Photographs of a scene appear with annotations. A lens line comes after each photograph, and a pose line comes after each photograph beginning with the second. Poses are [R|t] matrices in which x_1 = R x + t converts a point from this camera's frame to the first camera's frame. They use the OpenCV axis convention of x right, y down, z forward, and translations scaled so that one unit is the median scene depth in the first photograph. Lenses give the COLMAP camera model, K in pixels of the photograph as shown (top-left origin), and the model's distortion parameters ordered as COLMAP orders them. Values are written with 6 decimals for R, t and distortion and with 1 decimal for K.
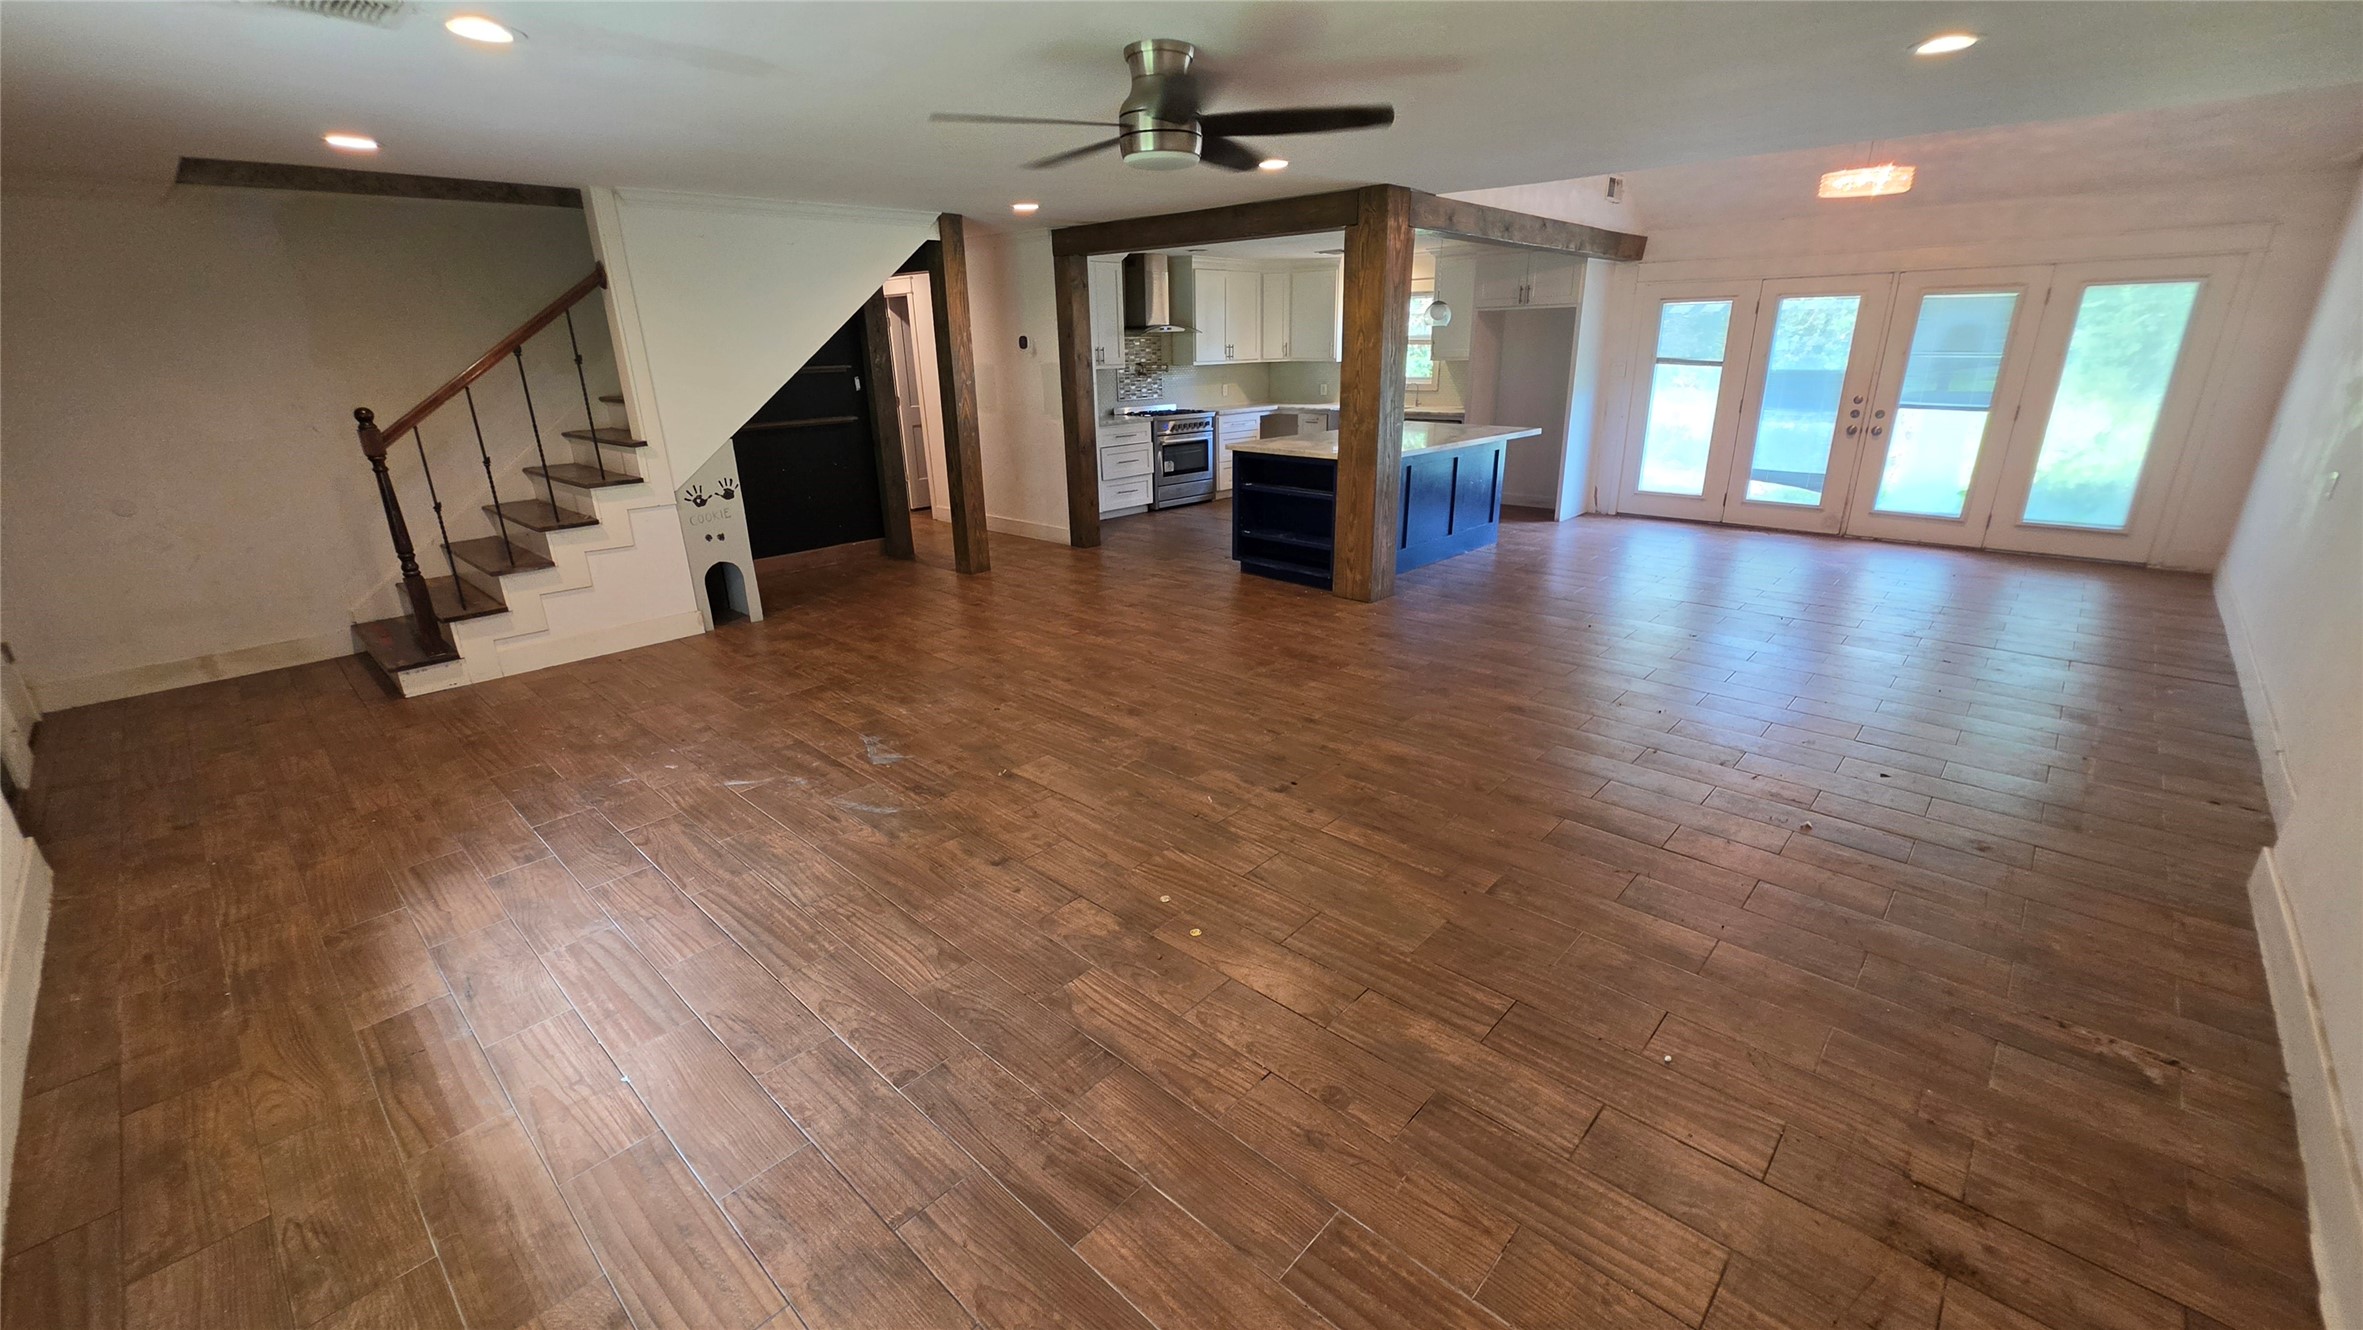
lens RADIAL K [[943.9, 0, 1186.4], [0, 943.9, 664.9], [0, 0, 1]] dist [-0.001559, 0.000134]
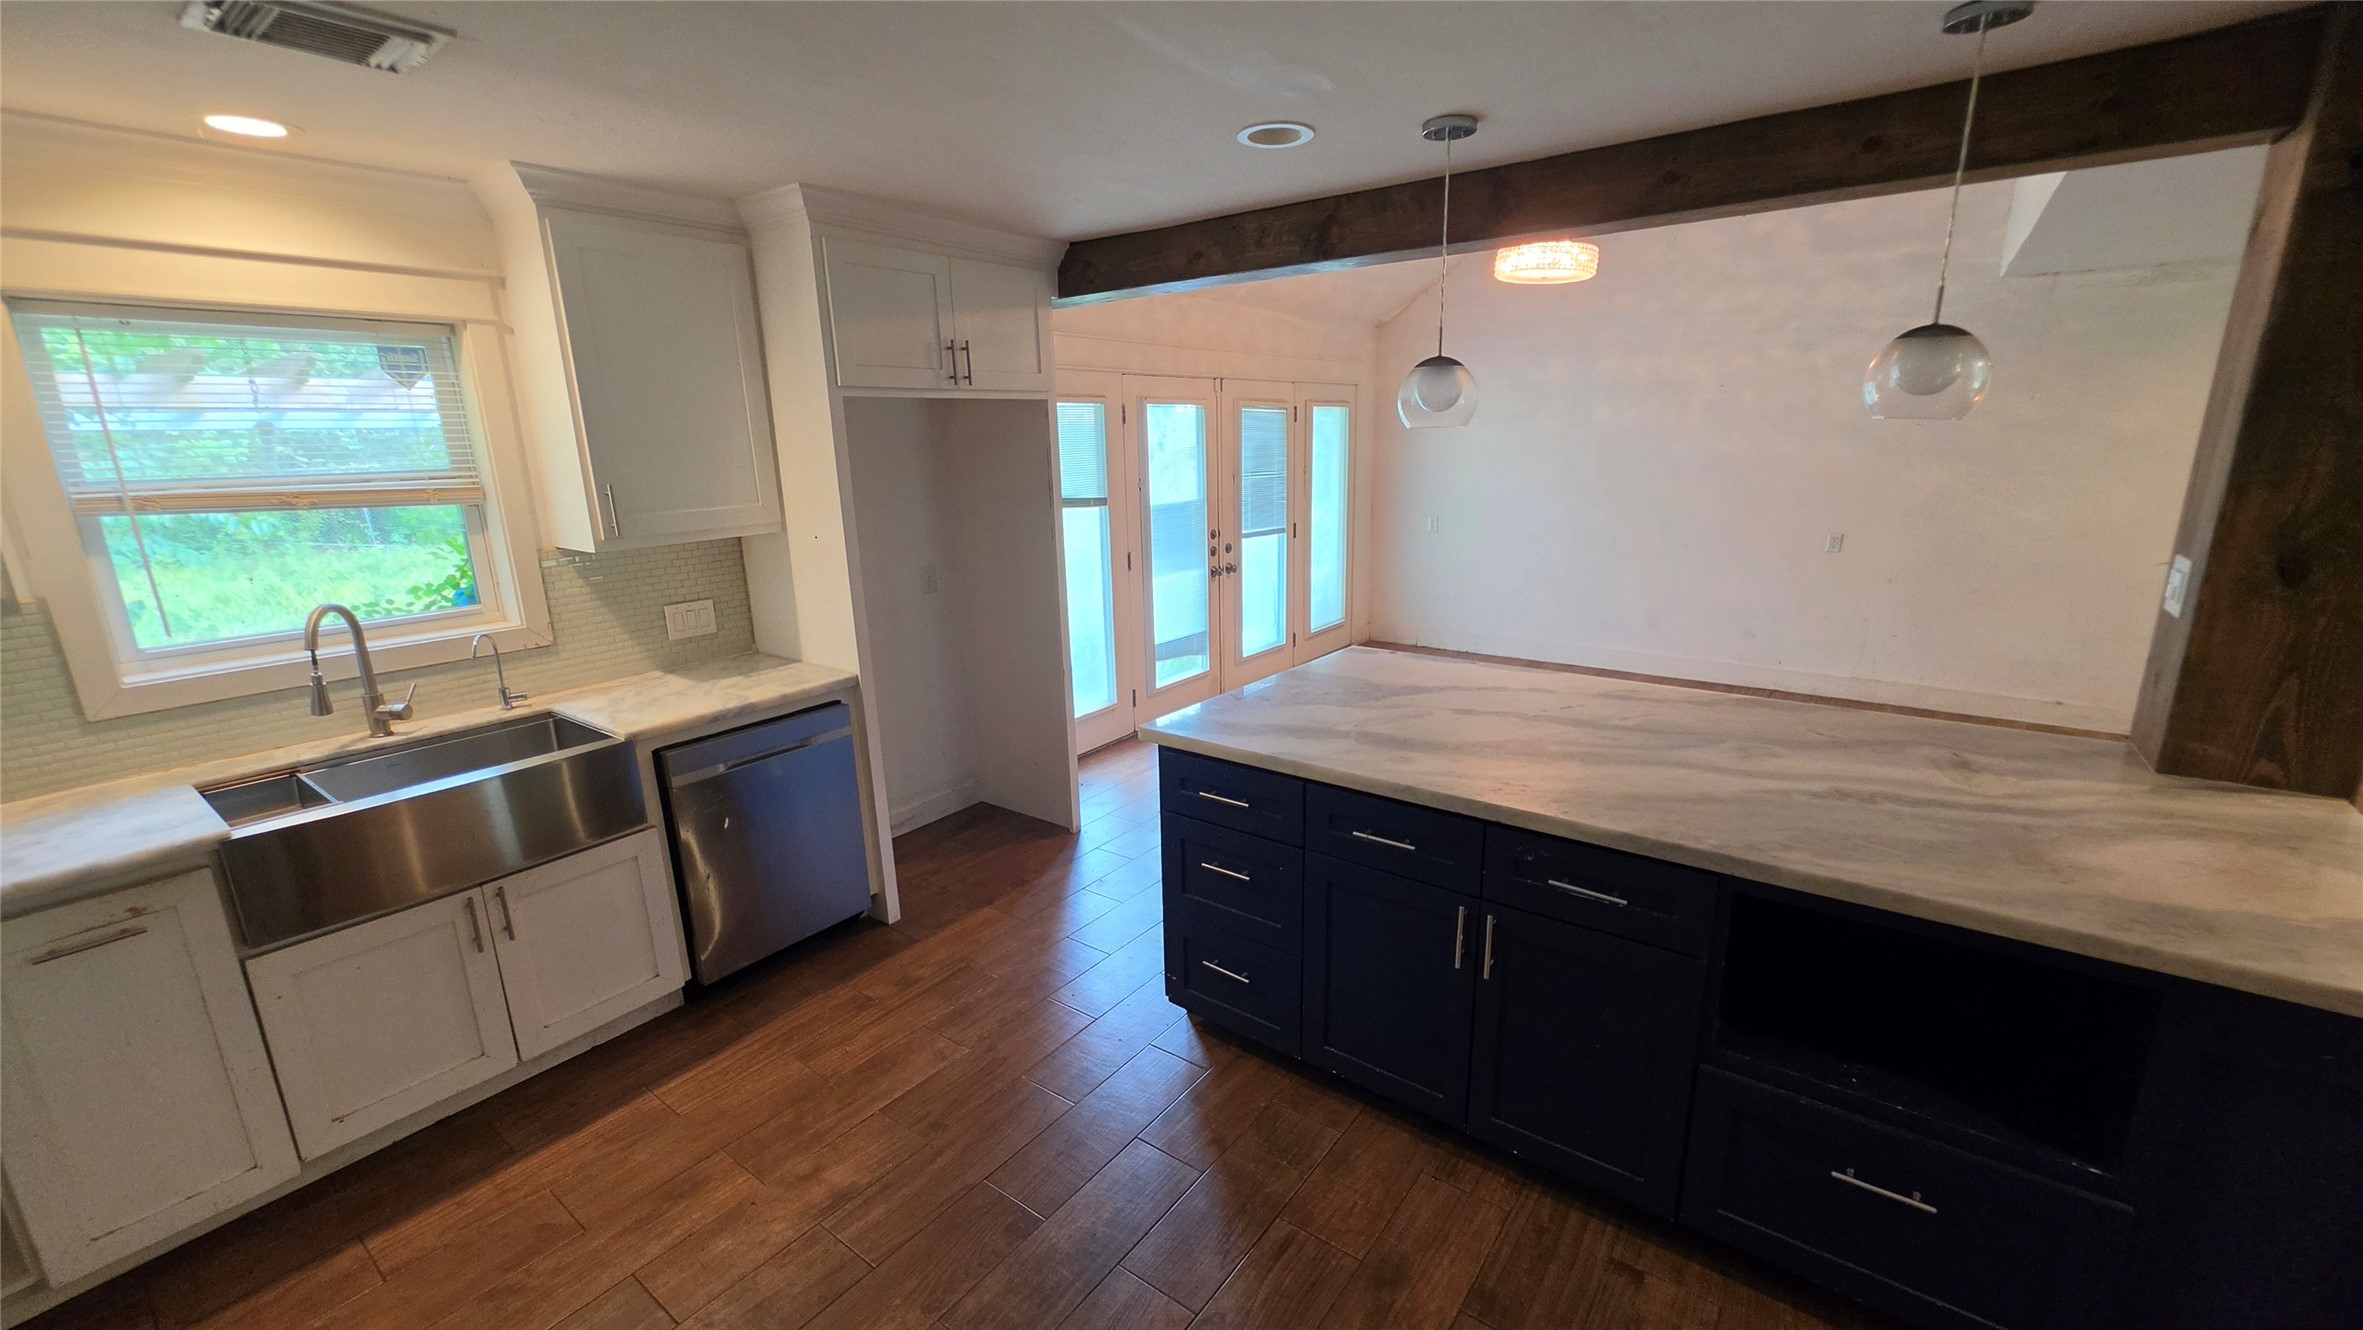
lens RADIAL K [[920.0, 0, 1137.5], [0, 920.0, 664.4], [0, 0, 1]] dist [-0.000664, -0.000016]
pose [[-0.063633, -0.223907, 0.972531, -0.107319], [0.346565, 0.908900, 0.231933, -0.735662], [-0.935865, 0.351804, 0.019762, 2.083417]]
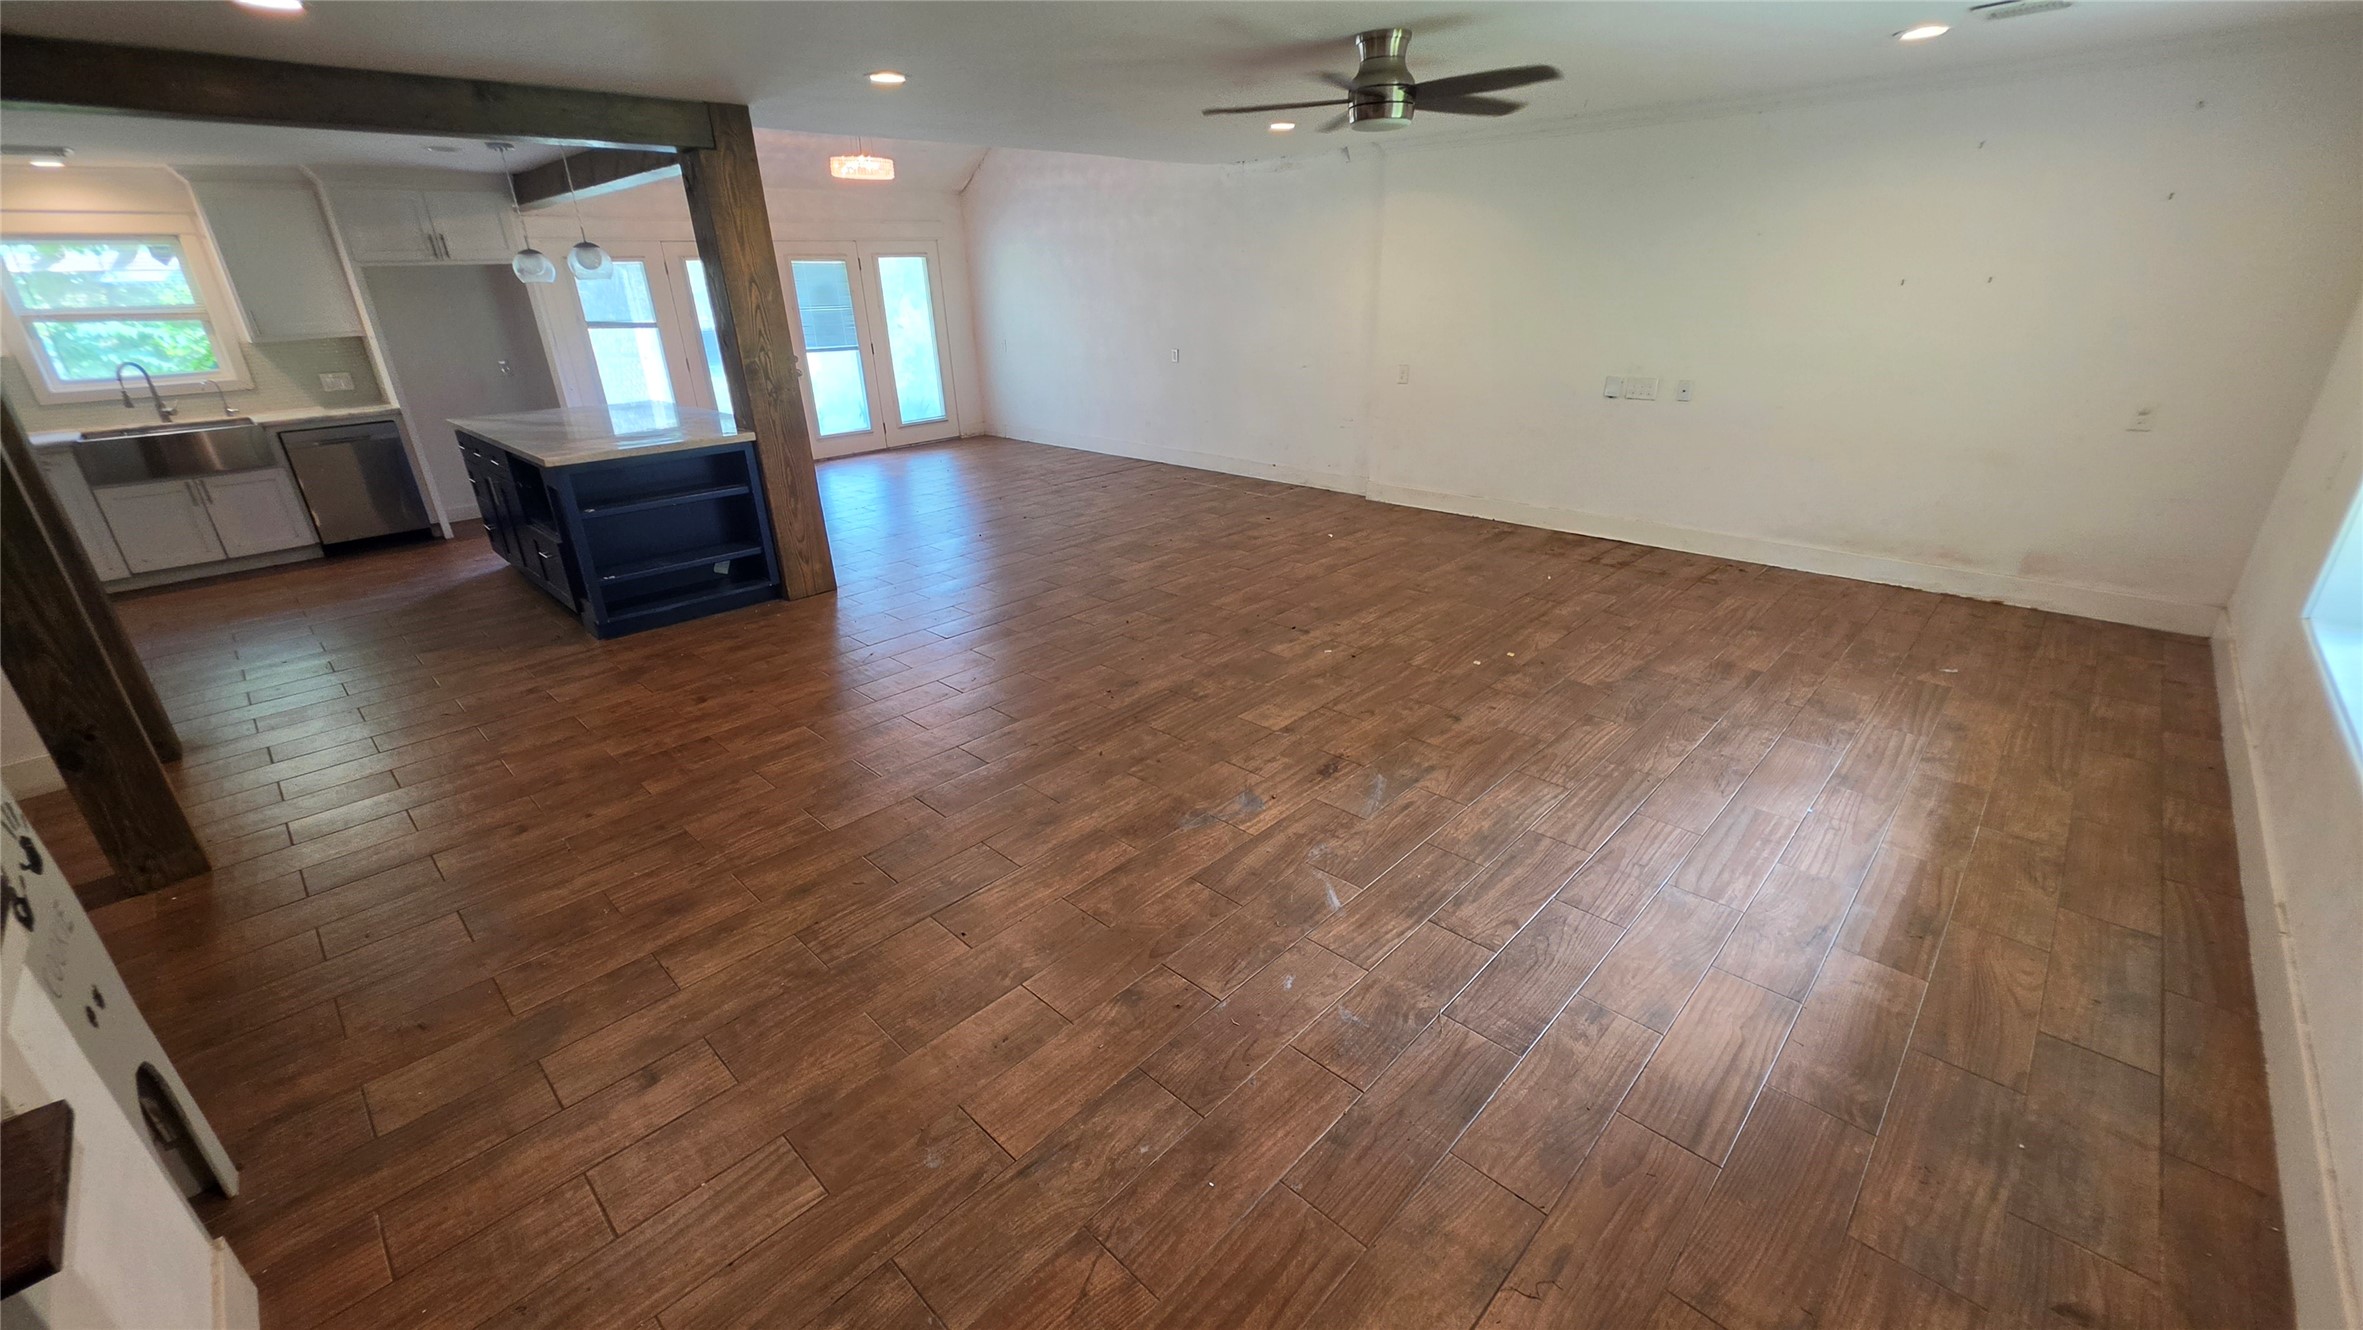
lens RADIAL K [[953.2, 0, 1181.5], [0, 953.2, 665.0], [0, 0, 1]] dist [-0.001132, -0.000485]
pose [[0.015741, -0.362677, 0.931782, -1.050983], [0.349987, 0.874943, 0.334640, -0.298937], [-0.936622, 0.320844, 0.140705, 0.922229]]
